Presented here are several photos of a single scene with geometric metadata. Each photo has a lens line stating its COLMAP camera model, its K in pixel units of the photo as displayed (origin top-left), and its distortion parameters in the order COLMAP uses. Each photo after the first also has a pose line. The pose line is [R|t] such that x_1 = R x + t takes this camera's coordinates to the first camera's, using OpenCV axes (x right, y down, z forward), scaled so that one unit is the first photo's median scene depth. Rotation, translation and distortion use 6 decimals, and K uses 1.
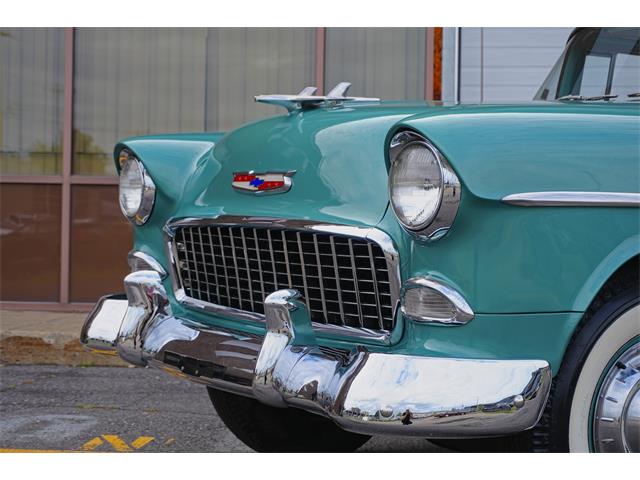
lens RADIAL K [[774.6, 0, 320.0], [0, 774.6, 240.0], [0, 0, 1]] dist [-0.001694, 0.011684]
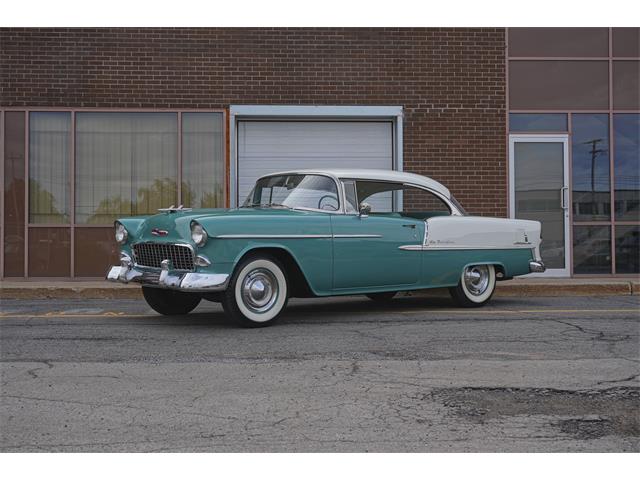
lens RADIAL K [[774.6, 0, 320.0], [0, 774.6, 240.0], [0, 0, 1]] dist [-0.001694, 0.011684]
pose [[0.989047, -0.018499, 0.146434, 0.141880], [0.020774, 0.999686, -0.014023, 0.030792], [-0.146128, 0.016912, 0.989121, -2.809276]]
